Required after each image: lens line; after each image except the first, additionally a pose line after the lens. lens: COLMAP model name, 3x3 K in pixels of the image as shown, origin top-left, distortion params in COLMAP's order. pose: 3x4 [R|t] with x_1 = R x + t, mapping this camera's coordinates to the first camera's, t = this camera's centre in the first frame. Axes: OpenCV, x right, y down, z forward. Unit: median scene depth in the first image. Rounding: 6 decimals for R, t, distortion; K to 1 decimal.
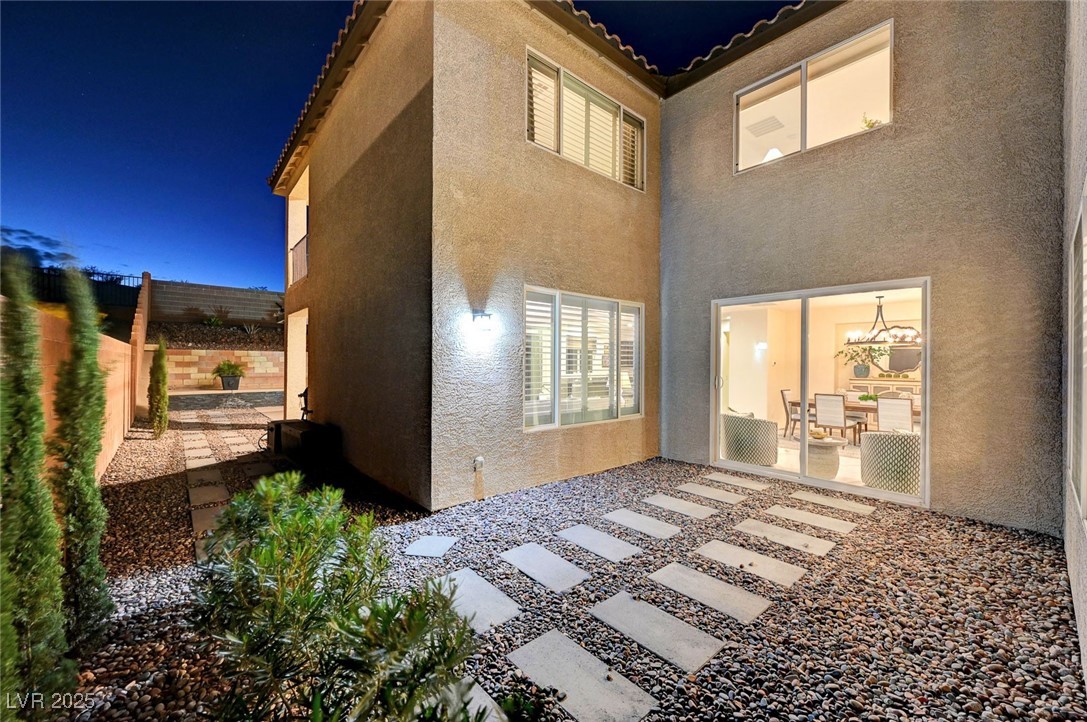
lens RADIAL K [[429.4, 0, 546.0], [0, 429.4, 362.0], [0, 0, 1]] dist [-0.004016, 0.000821]
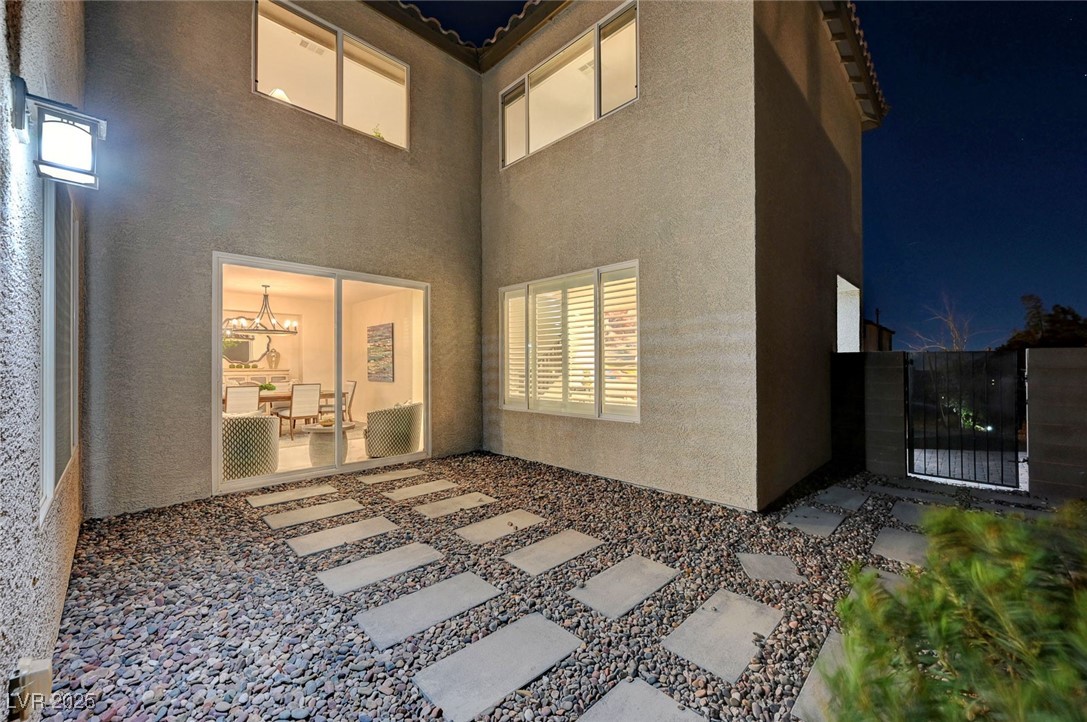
lens RADIAL K [[429.4, 0, 540.4], [0, 429.4, 362.2], [0, 0, 1]] dist [-0.004016, 0.000821]
pose [[-0.074266, -0.000600, 0.997238, -0.459555], [0.001367, 0.999999, 0.000703, 0.044464], [-0.997238, 0.001415, -0.074265, 0.752919]]
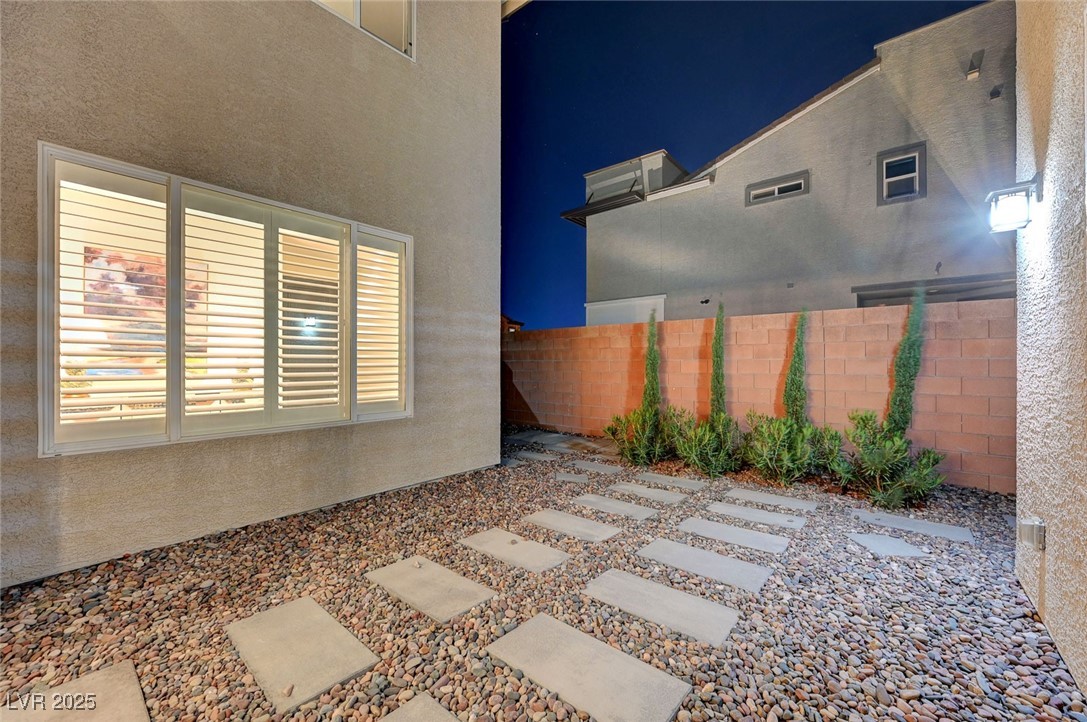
lens RADIAL K [[429.4, 0, 542.0], [0, 429.4, 365.9], [0, 0, 1]] dist [-0.004016, 0.000821]
pose [[-0.986427, -0.005802, -0.164101, 0.426772], [-0.005514, 0.999982, -0.002213, 0.080874], [0.164111, -0.001278, -0.986441, 1.414868]]
